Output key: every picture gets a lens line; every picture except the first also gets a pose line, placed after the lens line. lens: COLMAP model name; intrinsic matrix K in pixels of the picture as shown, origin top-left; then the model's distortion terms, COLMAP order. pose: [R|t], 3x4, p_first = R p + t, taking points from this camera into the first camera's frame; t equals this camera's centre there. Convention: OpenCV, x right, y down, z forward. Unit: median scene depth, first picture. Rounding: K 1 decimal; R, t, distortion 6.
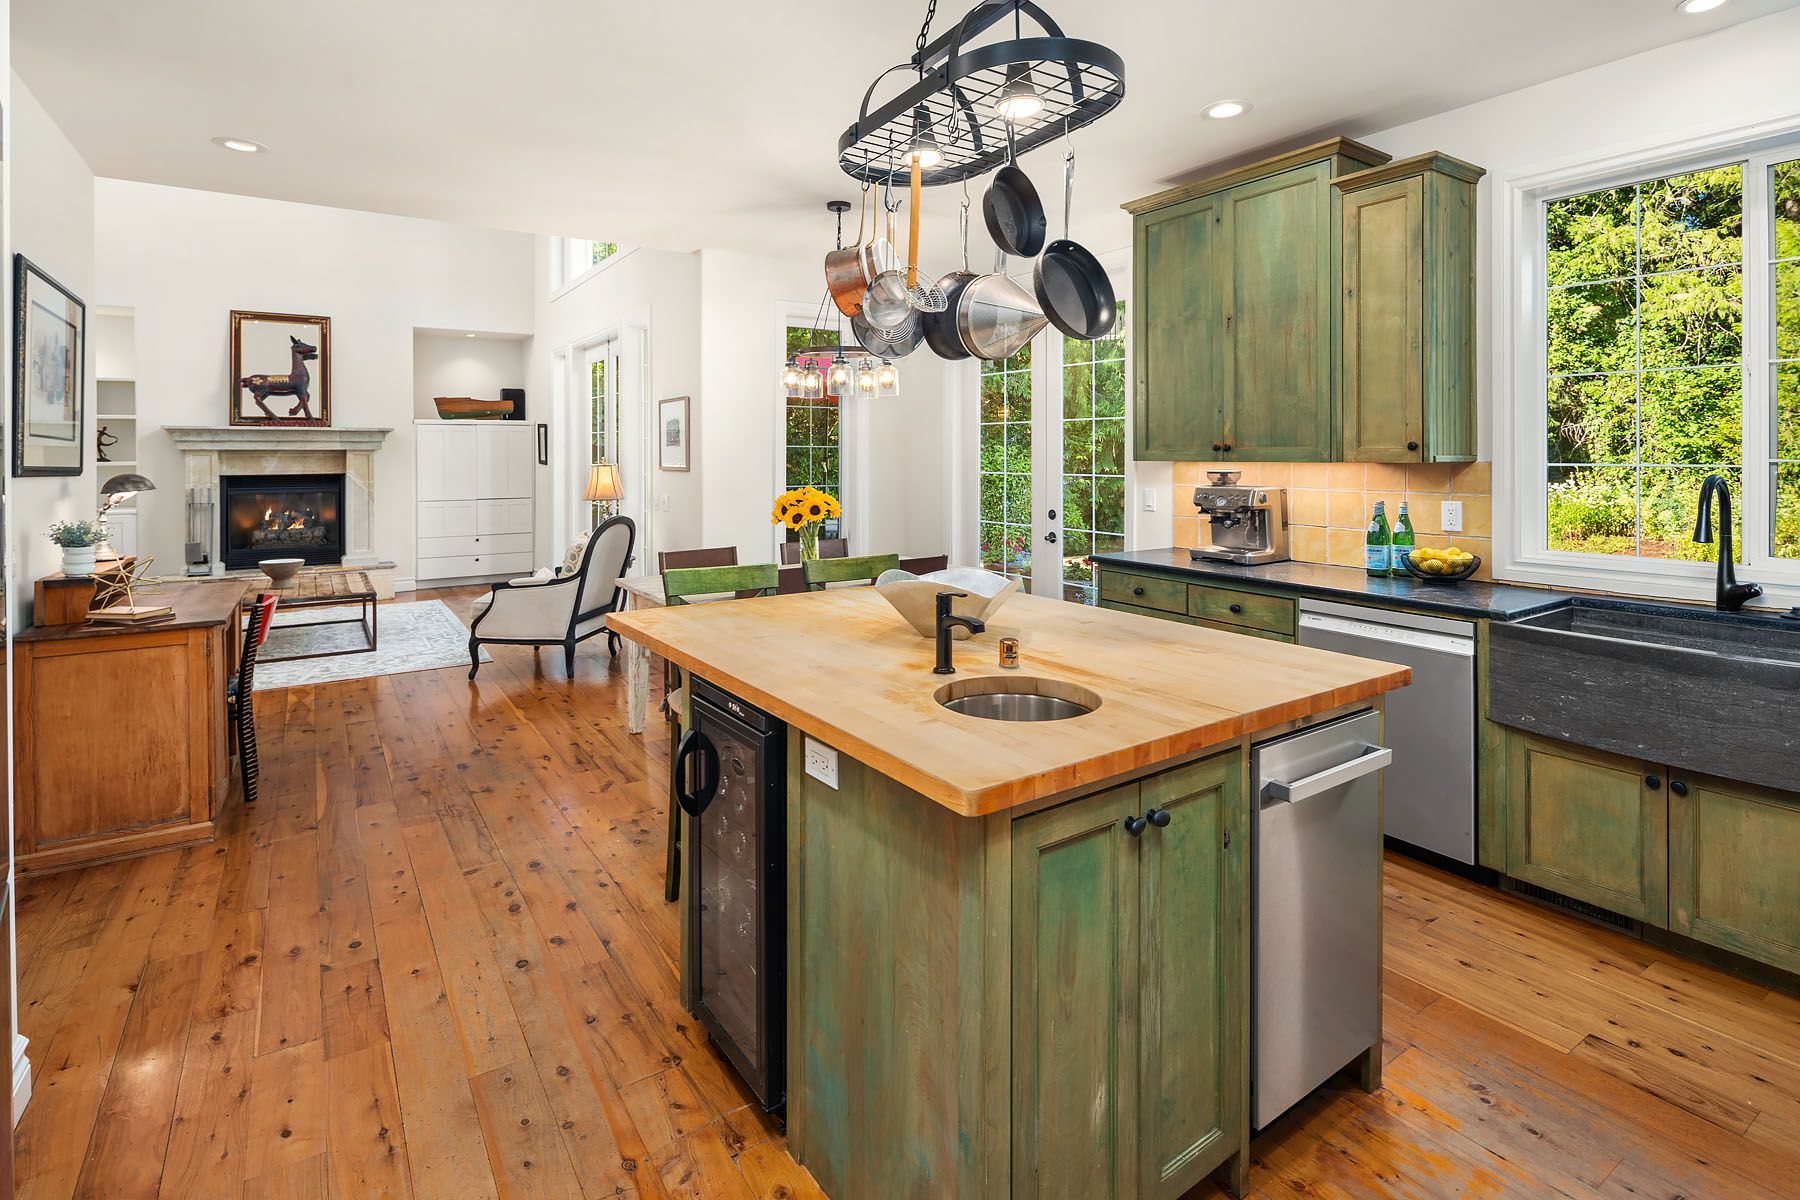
lens RADIAL K [[936.2, 0, 886.4], [0, 936.2, 451.9], [0, 0, 1]] dist [0.004702, -0.001149]
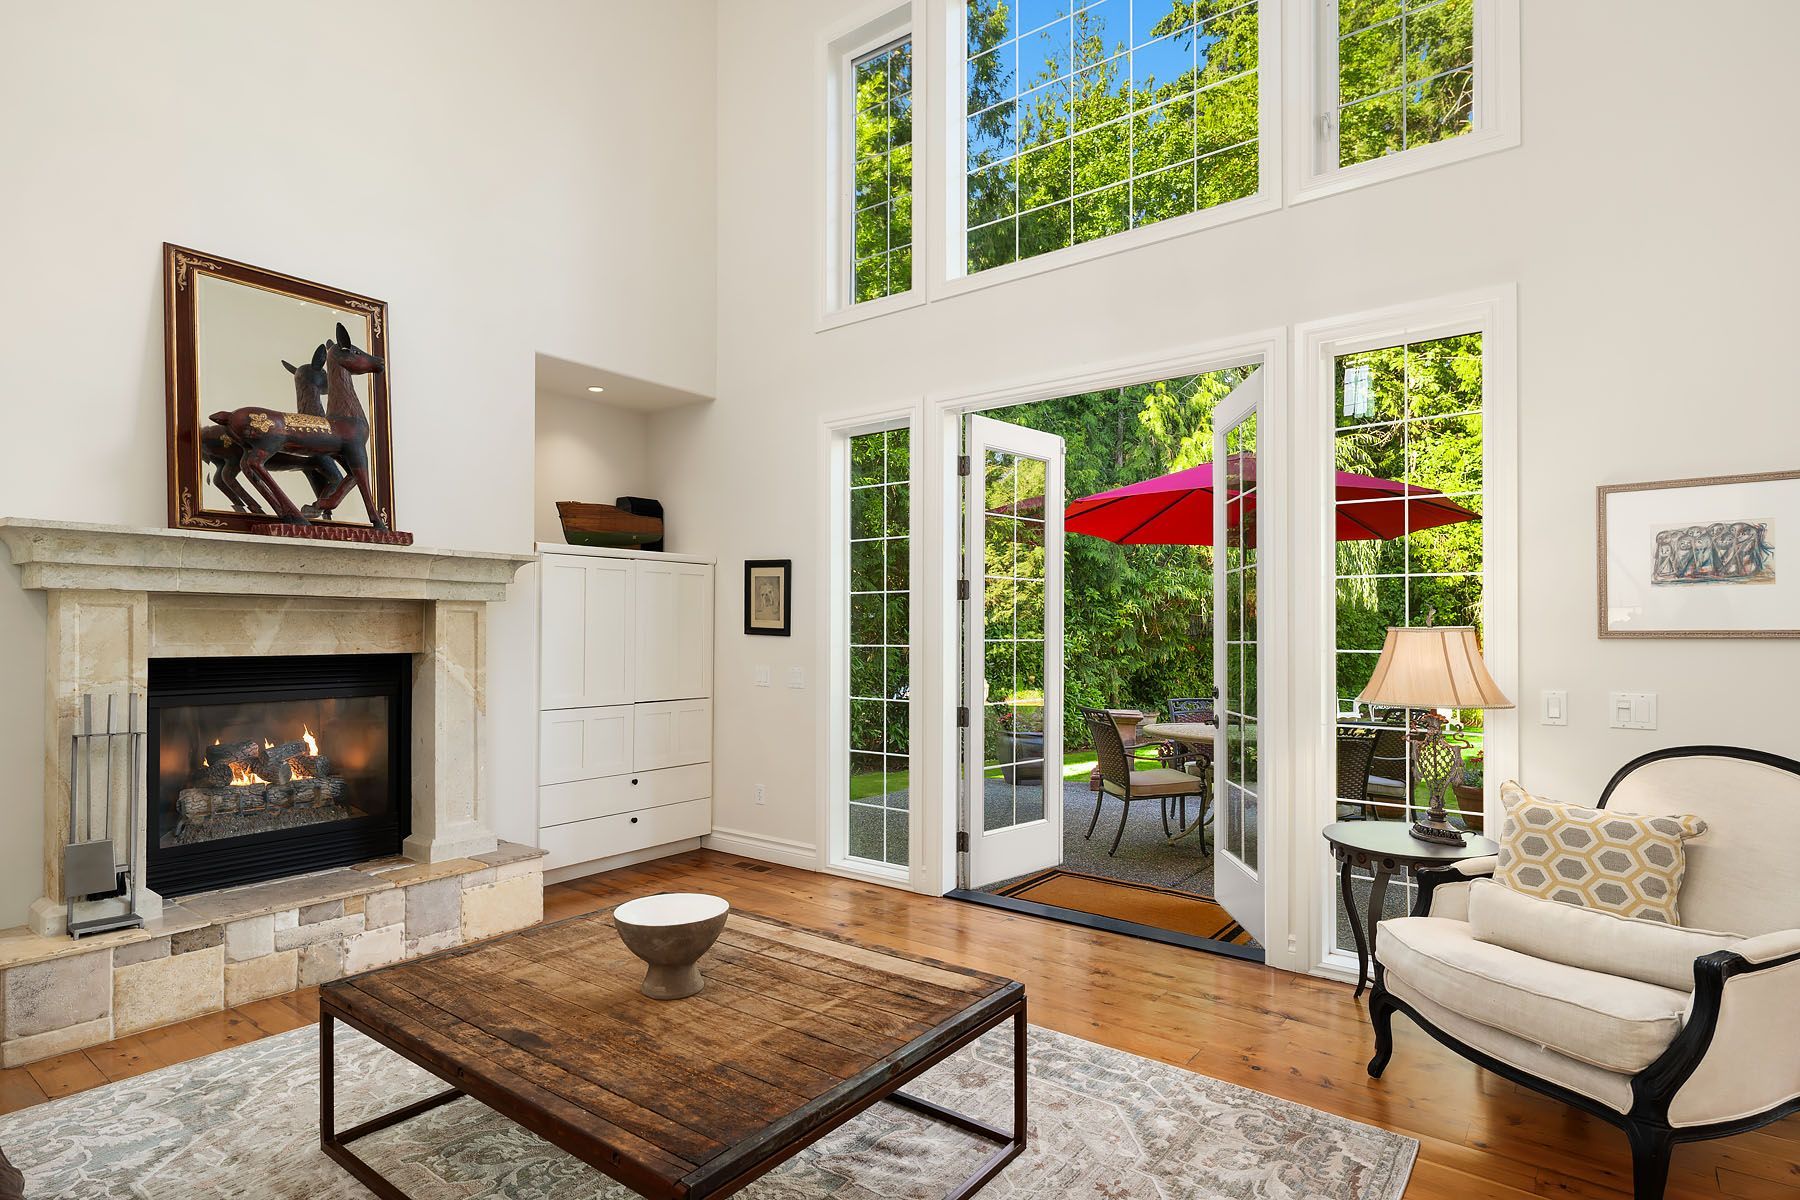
lens RADIAL K [[936.2, 0, 870.5], [0, 936.2, 618.3], [0, 0, 1]] dist [0.004702, -0.001149]
pose [[0.940284, 0.009393, 0.340262, -0.538702], [-0.004098, 0.999859, -0.016277, 0.013020], [-0.340367, 0.013911, 0.940190, 0.513702]]
